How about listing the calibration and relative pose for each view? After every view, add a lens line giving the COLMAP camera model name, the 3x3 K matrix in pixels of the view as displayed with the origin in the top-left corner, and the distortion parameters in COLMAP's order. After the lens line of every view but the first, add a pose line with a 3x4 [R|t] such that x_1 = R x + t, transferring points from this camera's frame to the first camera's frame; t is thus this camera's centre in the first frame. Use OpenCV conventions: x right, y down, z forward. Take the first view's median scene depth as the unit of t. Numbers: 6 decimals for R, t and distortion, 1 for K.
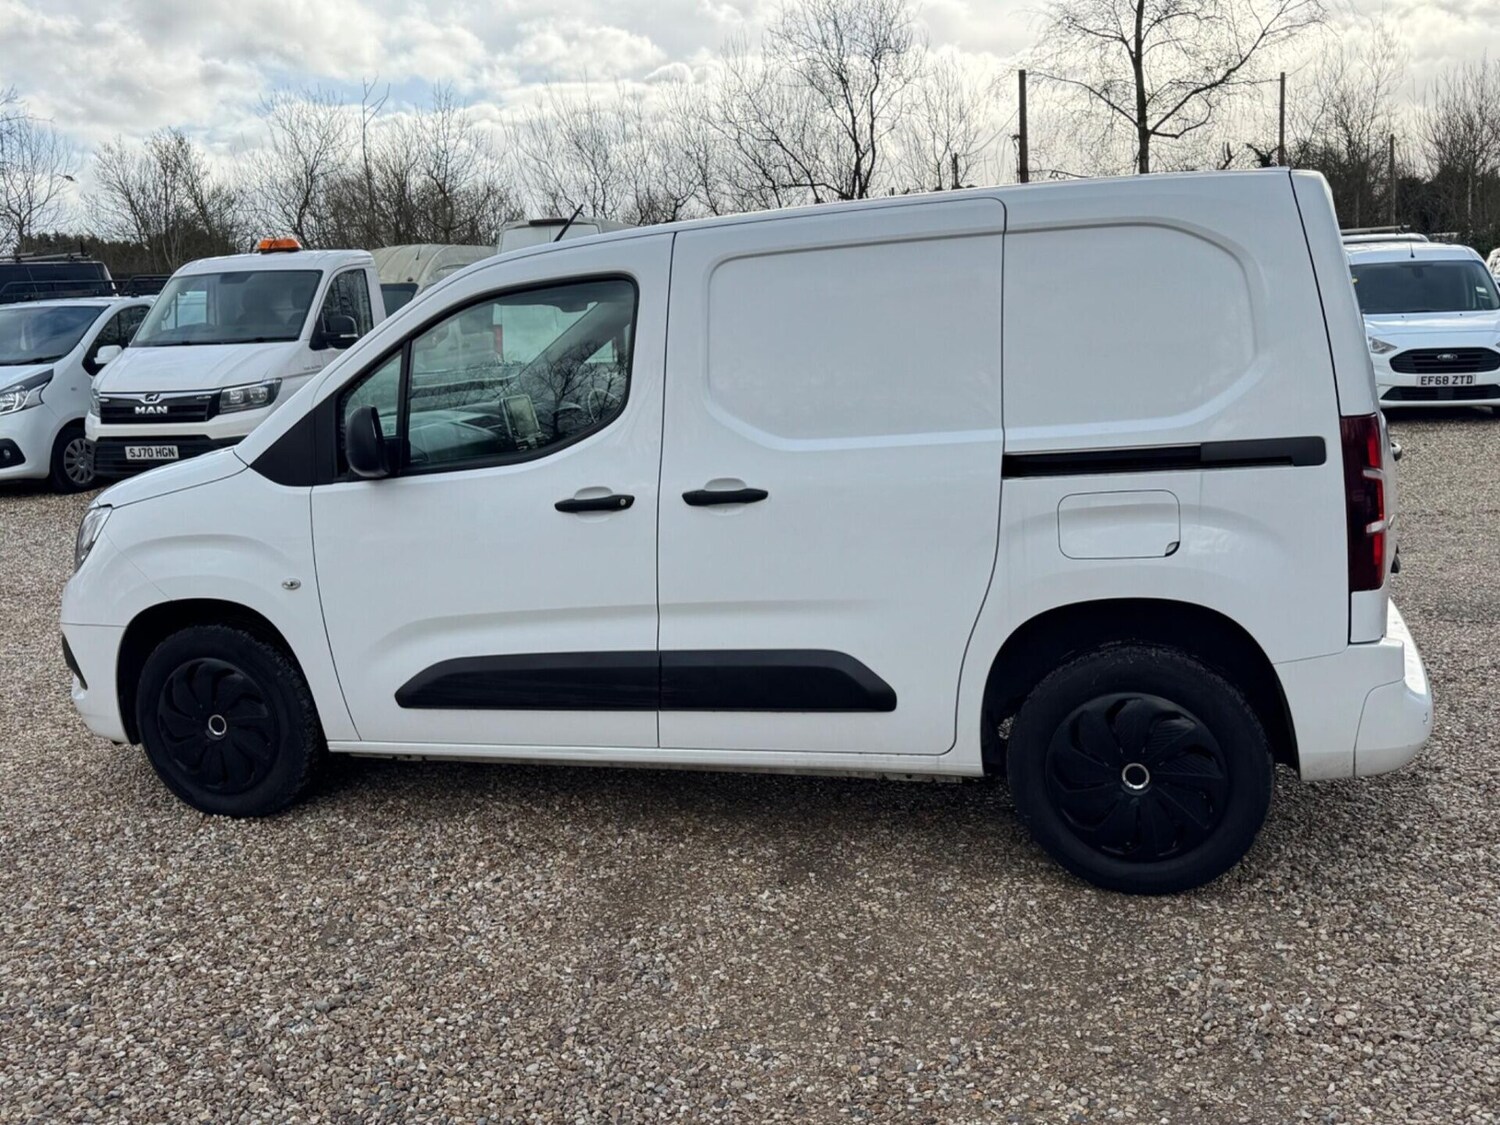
lens RADIAL K [[1397.3, 0, 748.8], [0, 1397.3, 557.7], [0, 0, 1]] dist [0.125802, -0.230487]
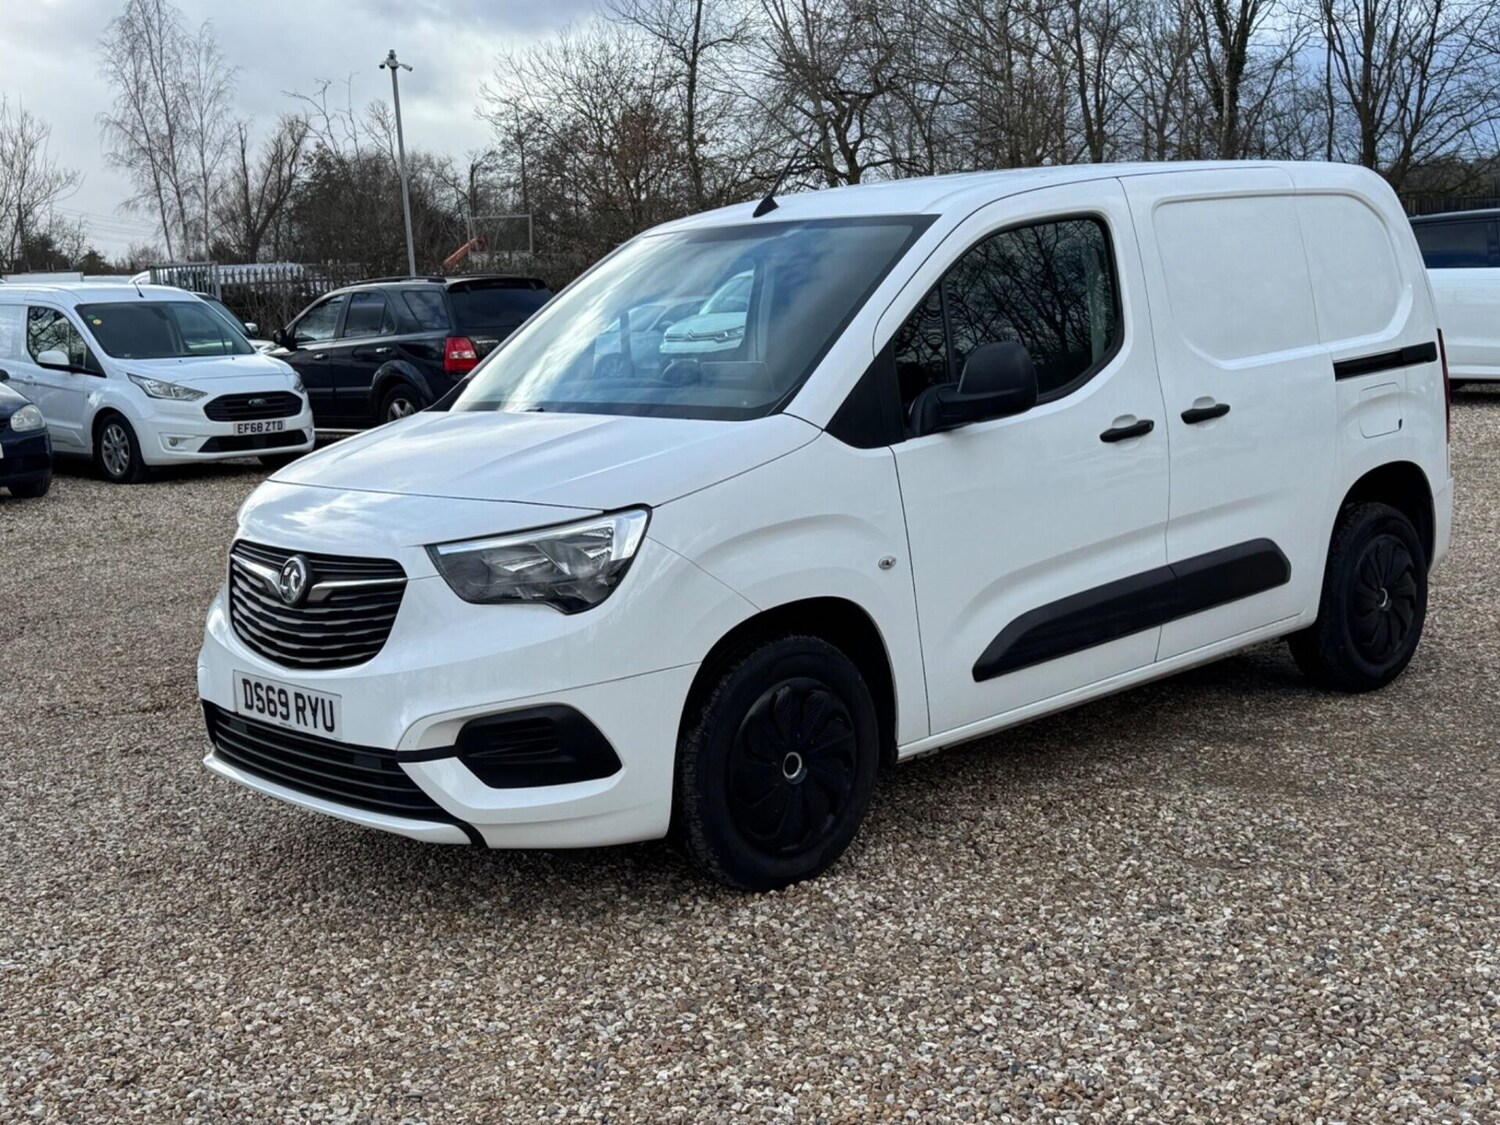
lens RADIAL K [[1774.3, 0, 746.1], [0, 1774.3, 560.4], [0, 0, 1]] dist [0.207196, -0.457957]
pose [[0.494651, -0.104645, 0.862769, -1.438902], [0.176912, 0.984063, 0.017928, -0.018532], [-0.850895, 0.143766, 0.505281, 0.596633]]
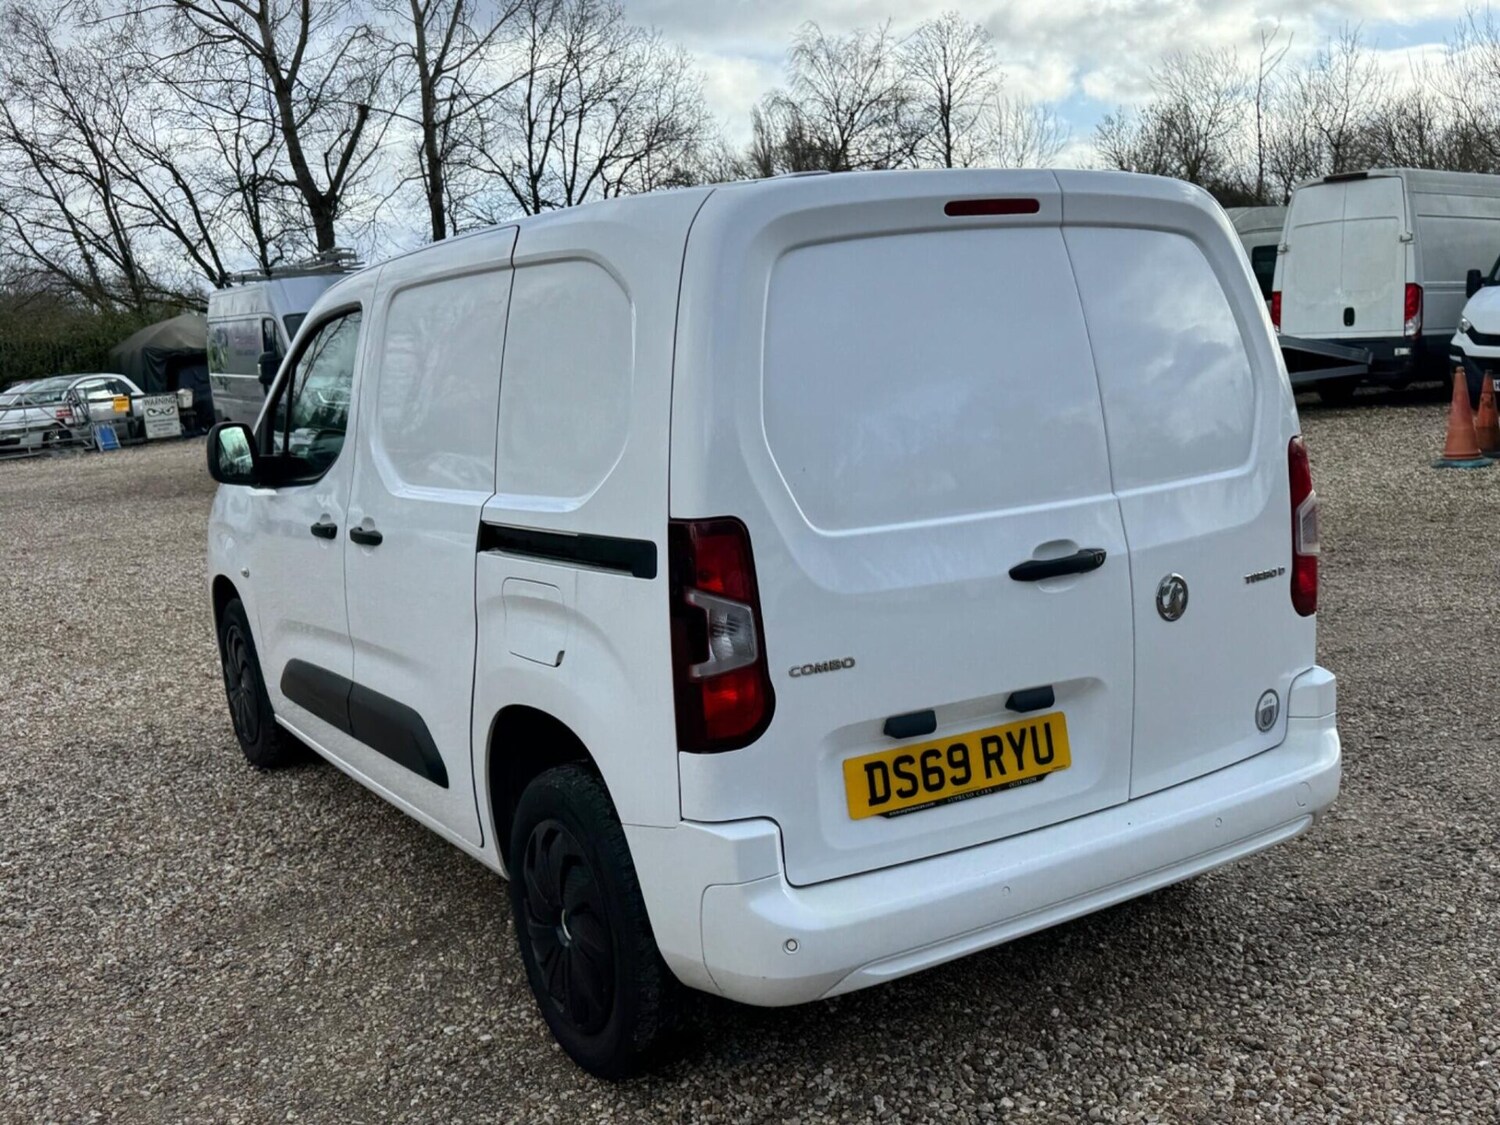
lens RADIAL K [[1402.5, 0, 748.1], [0, 1402.5, 566.8], [0, 0, 1]] dist [0.119594, -0.217294]
pose [[0.784703, 0.111012, -0.609850, 0.788481], [-0.091187, 0.993803, 0.063572, -0.108673], [0.613128, 0.005726, 0.789963, 0.379727]]
